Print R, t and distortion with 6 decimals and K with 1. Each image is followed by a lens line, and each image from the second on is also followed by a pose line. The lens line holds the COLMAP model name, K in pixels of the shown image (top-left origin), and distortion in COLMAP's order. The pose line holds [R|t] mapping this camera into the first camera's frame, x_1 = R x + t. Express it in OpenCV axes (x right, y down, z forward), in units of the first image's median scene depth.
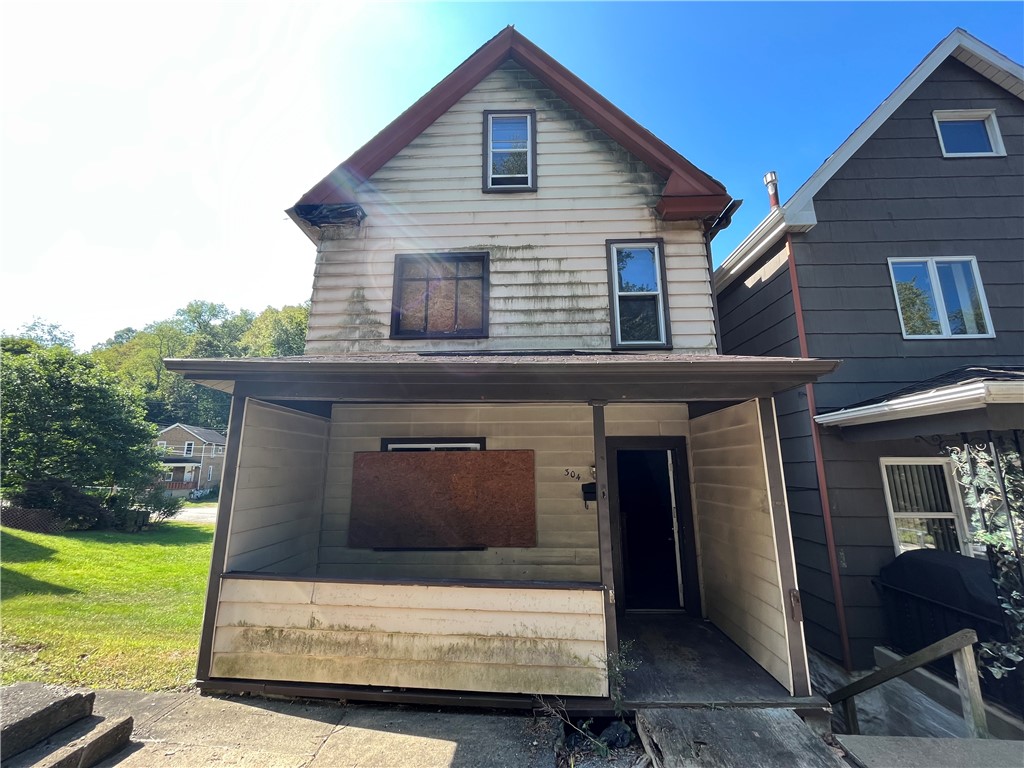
lens RADIAL K [[410.2, 0, 510.0], [0, 410.2, 384.2], [0, 0, 1]] dist [-0.006666, 0.000091]
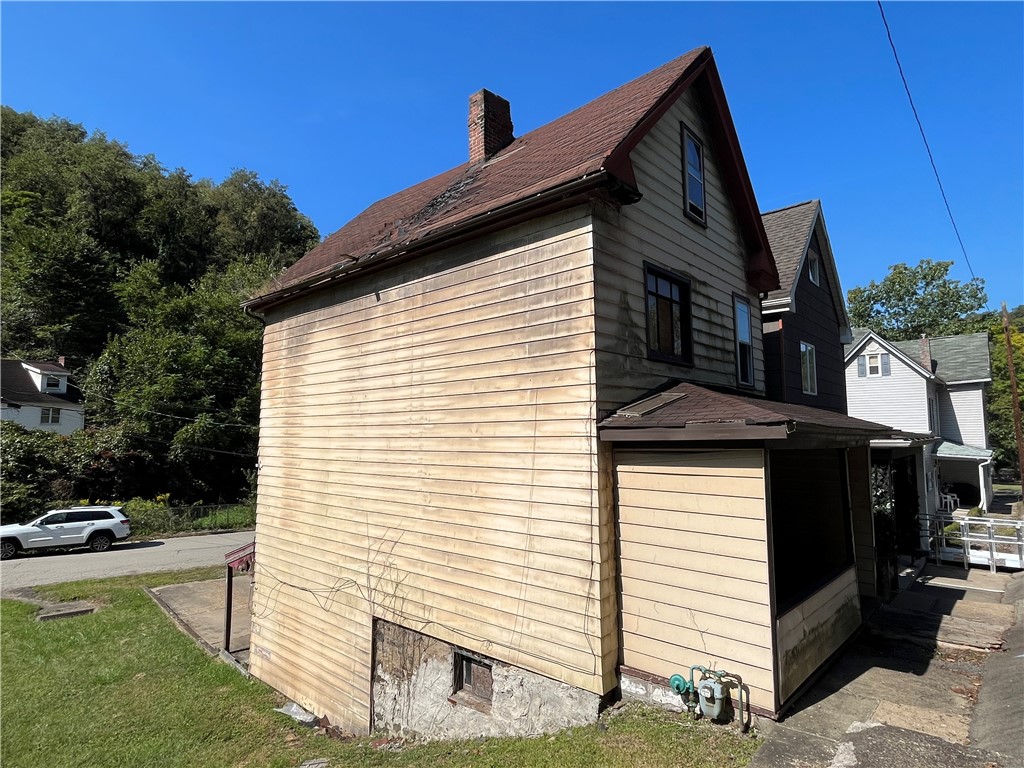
lens RADIAL K [[567.5, 0, 511.0], [0, 567.5, 385.5], [0, 0, 1]] dist [0.001606, 0.000515]
pose [[0.642662, 0.067263, 0.763191, -1.541853], [-0.150406, 0.987831, 0.039592, -0.058339], [-0.751241, -0.140232, 0.644958, 0.420321]]
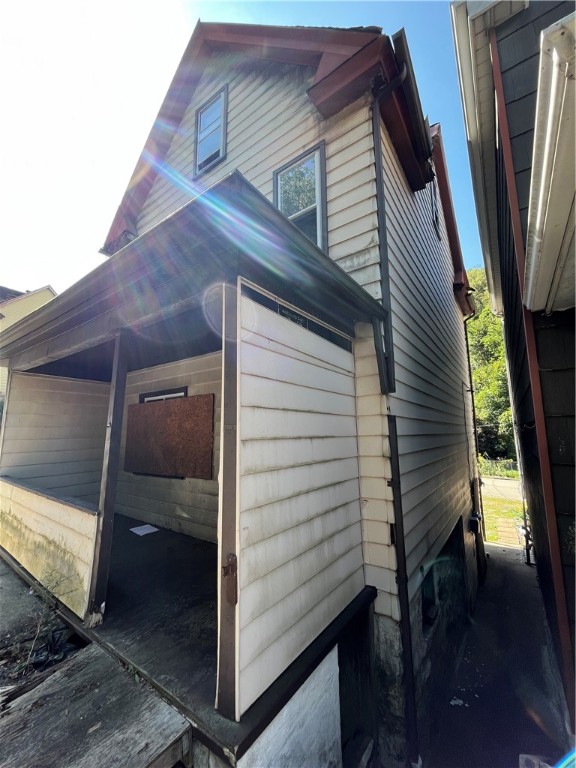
lens RADIAL K [[307.6, 0, 288.8], [0, 307.6, 385.2], [0, 0, 1]] dist [-0.006666, 0.000091]
pose [[0.838462, -0.092967, -0.536971, 0.654037], [0.123122, 0.992180, 0.020473, 0.142691], [0.530869, -0.083278, 0.843352, 0.402638]]
